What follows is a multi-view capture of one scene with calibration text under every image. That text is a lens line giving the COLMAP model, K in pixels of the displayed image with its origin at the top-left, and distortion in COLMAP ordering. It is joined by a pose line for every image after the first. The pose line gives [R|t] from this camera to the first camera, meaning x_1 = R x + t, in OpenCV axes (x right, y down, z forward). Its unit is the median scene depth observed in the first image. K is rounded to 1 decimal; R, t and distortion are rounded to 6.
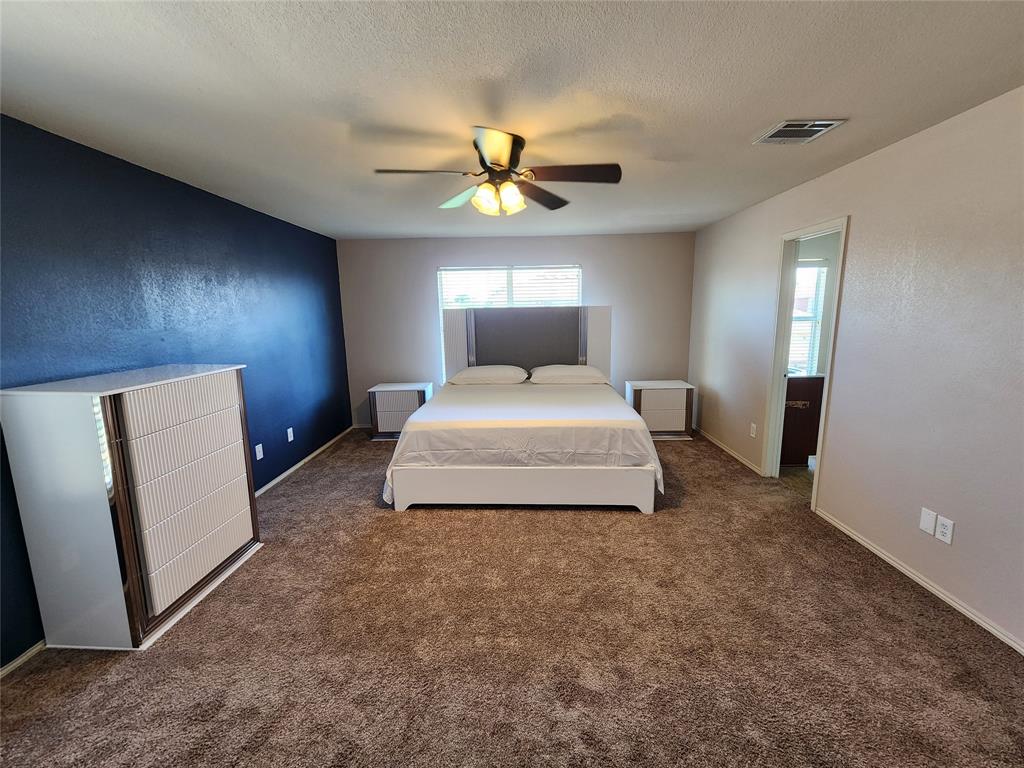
lens RADIAL K [[422.2, 0, 512.5], [0, 422.2, 378.8], [0, 0, 1]] dist [-0.001343, 0.000615]
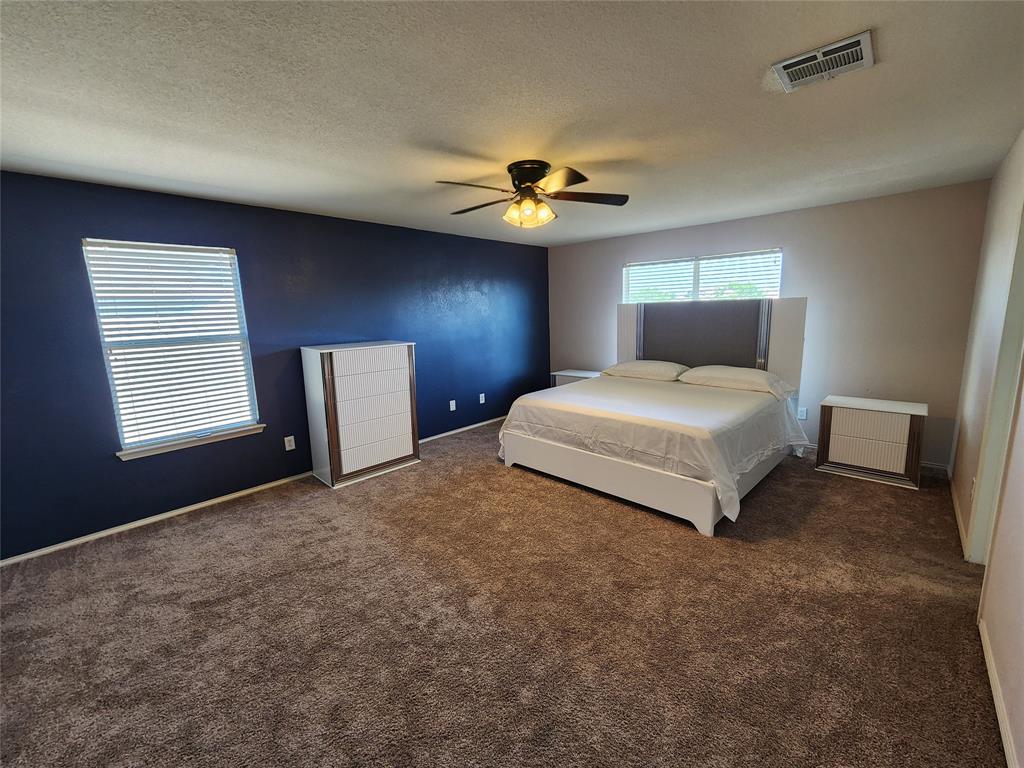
lens RADIAL K [[422.2, 0, 513.9], [0, 422.2, 380.1], [0, 0, 1]] dist [-0.001343, 0.000615]
pose [[0.744530, 0.107606, -0.658860, 0.573283], [-0.096032, 0.993923, 0.053810, -0.012478], [0.660646, 0.023209, 0.750339, 0.064808]]
